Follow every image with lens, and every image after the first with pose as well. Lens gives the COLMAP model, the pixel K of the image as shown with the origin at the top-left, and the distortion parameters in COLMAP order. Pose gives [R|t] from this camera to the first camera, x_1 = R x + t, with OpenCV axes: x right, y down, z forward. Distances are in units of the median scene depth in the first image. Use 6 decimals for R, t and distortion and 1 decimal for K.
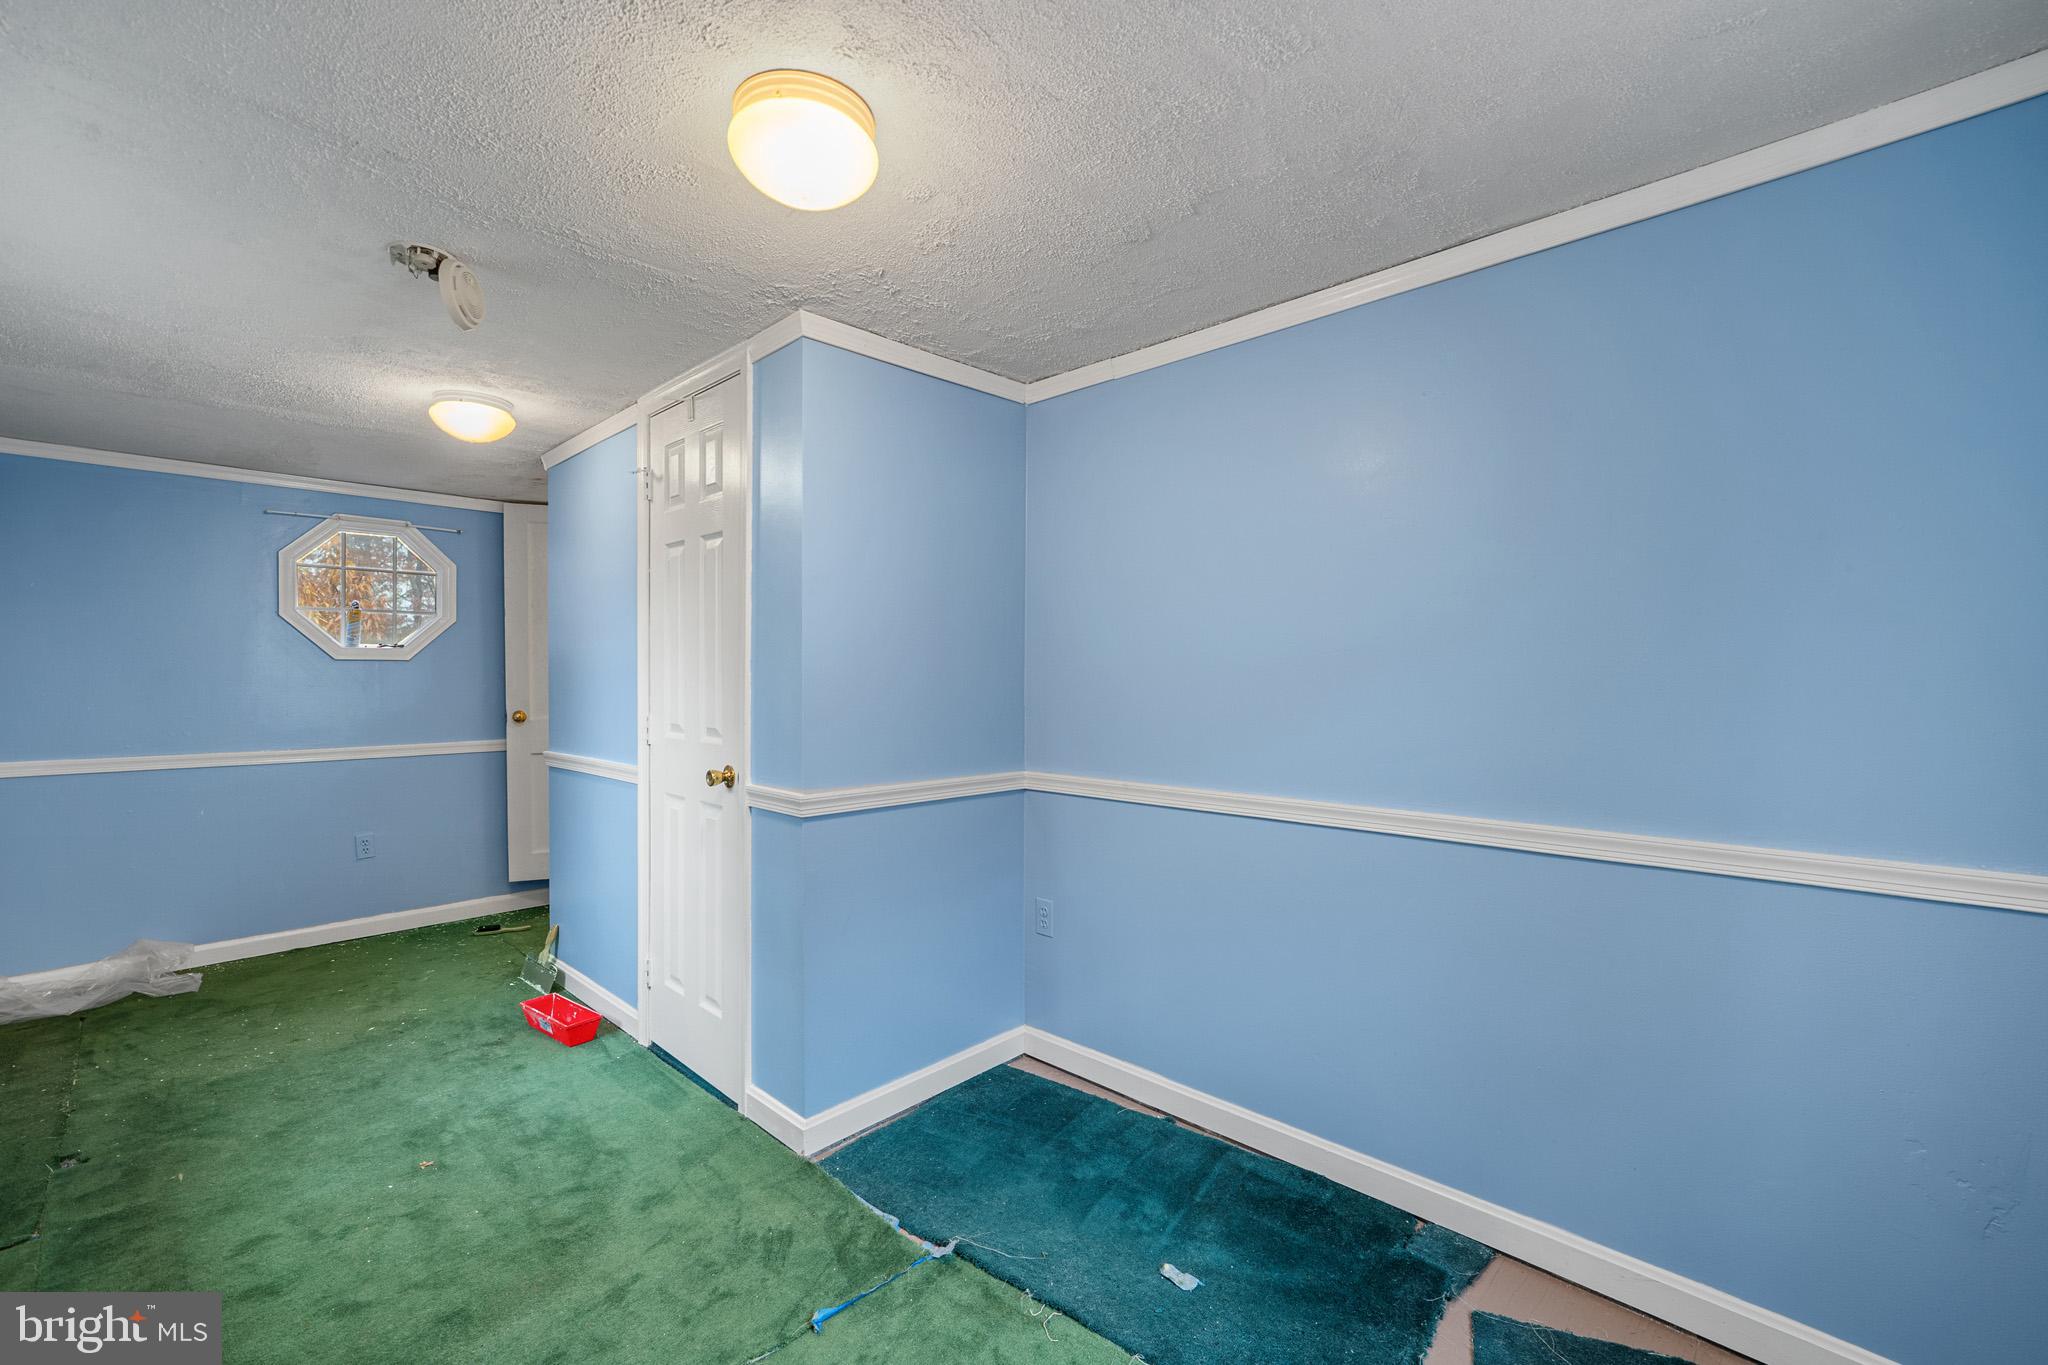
lens RADIAL K [[849.9, 0, 1023.0], [0, 849.9, 686.3], [0, 0, 1]] dist [-0.000439, 0.000000]
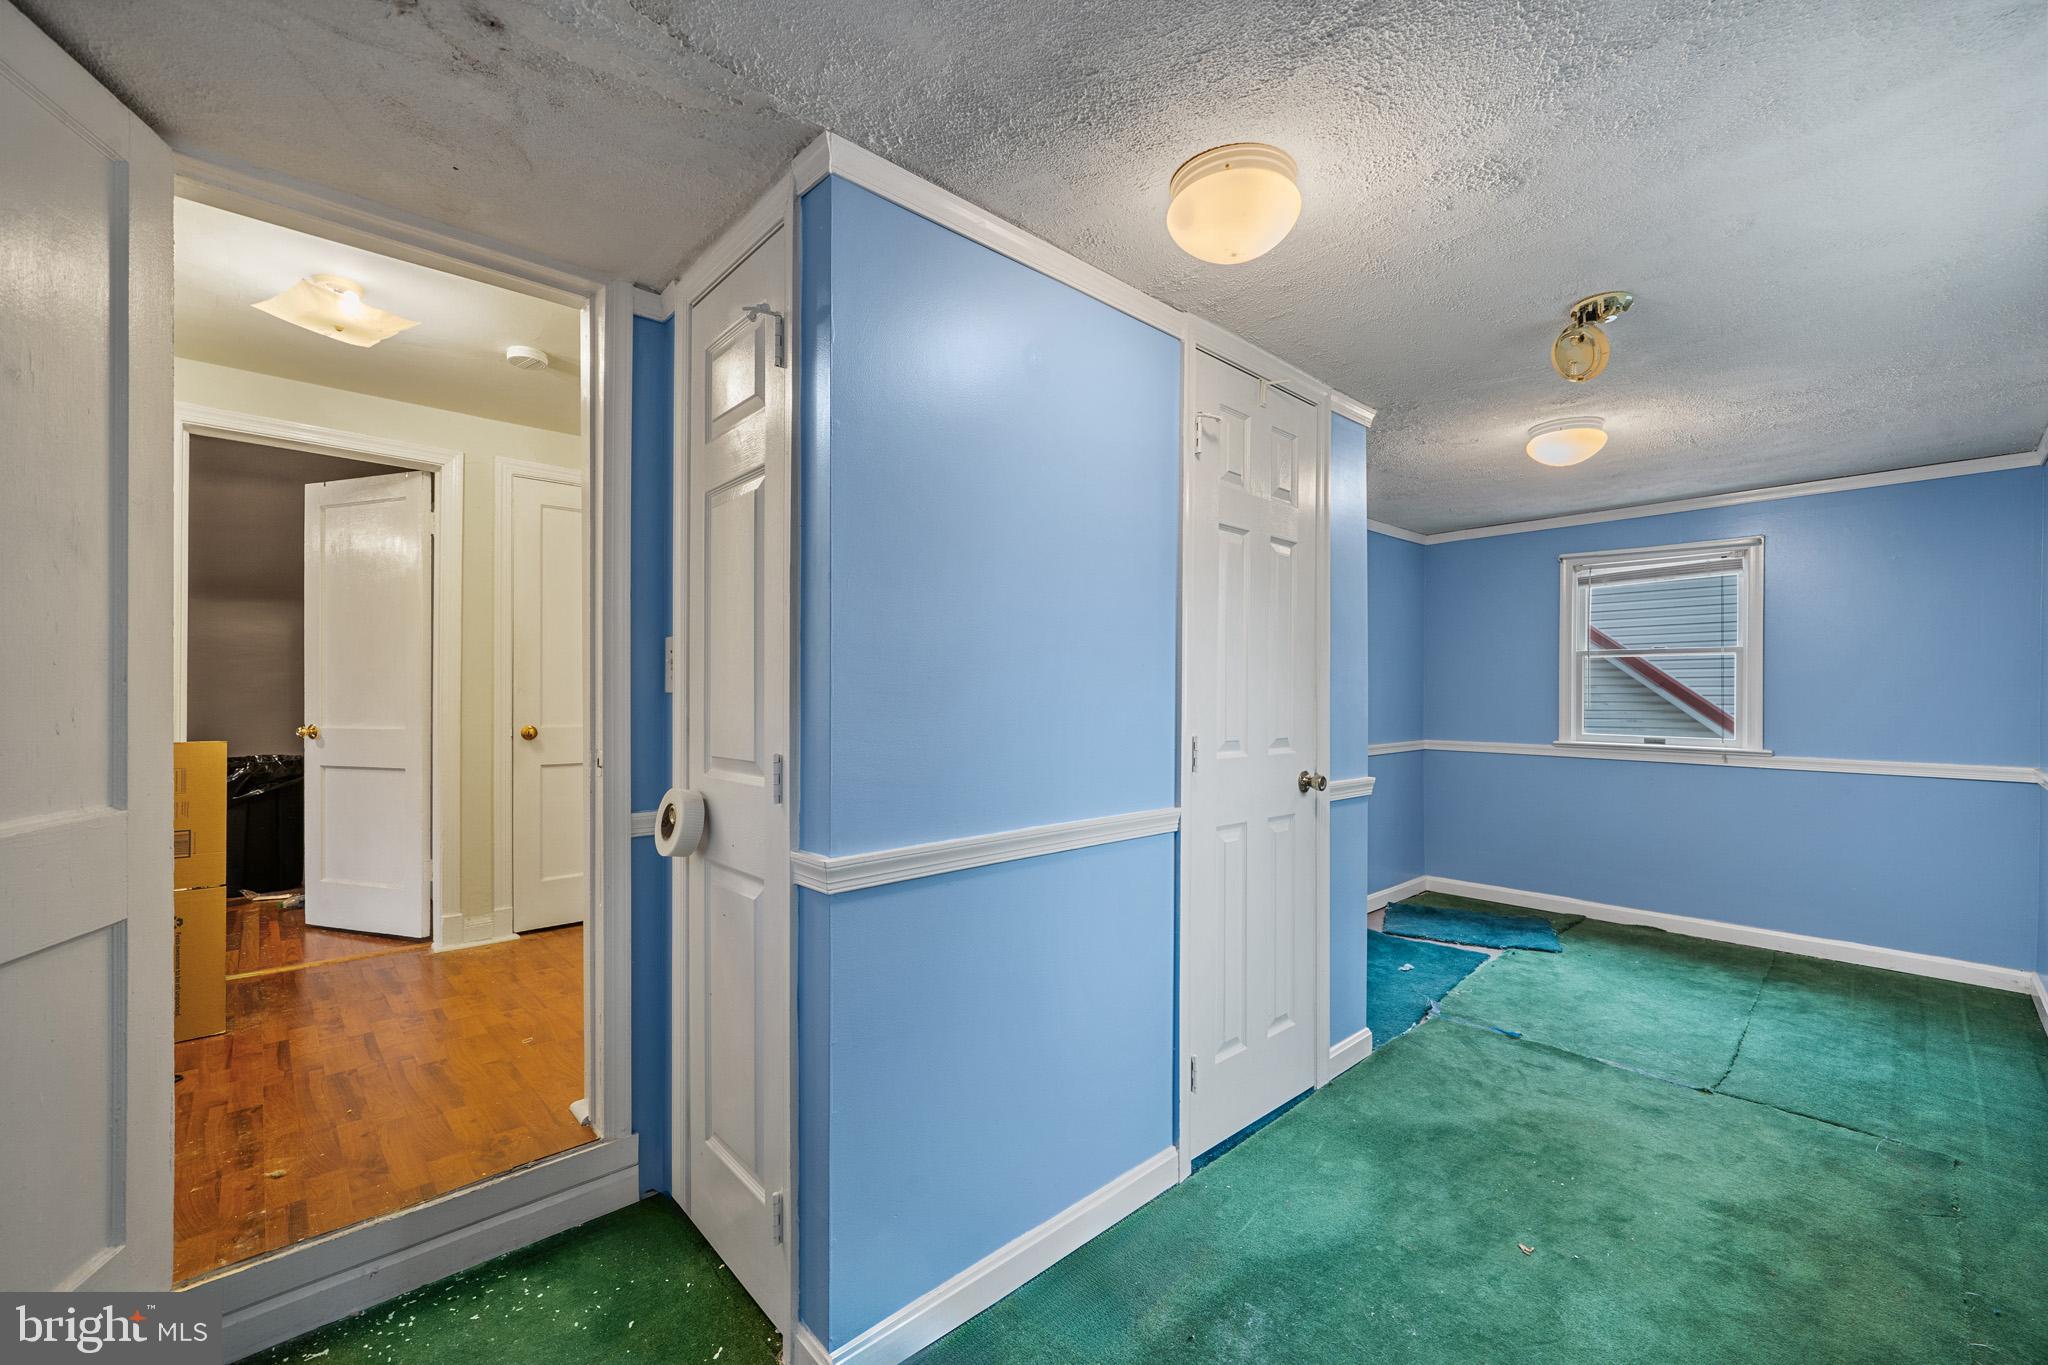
lens RADIAL K [[849.9, 0, 1022.6], [0, 849.9, 687.9], [0, 0, 1]] dist [-0.000439, 0.000000]
pose [[0.087092, 0.003078, 0.996196, -1.363924], [-0.002345, 0.999993, -0.002885, -0.006064], [-0.996198, -0.002085, 0.087098, 1.211134]]
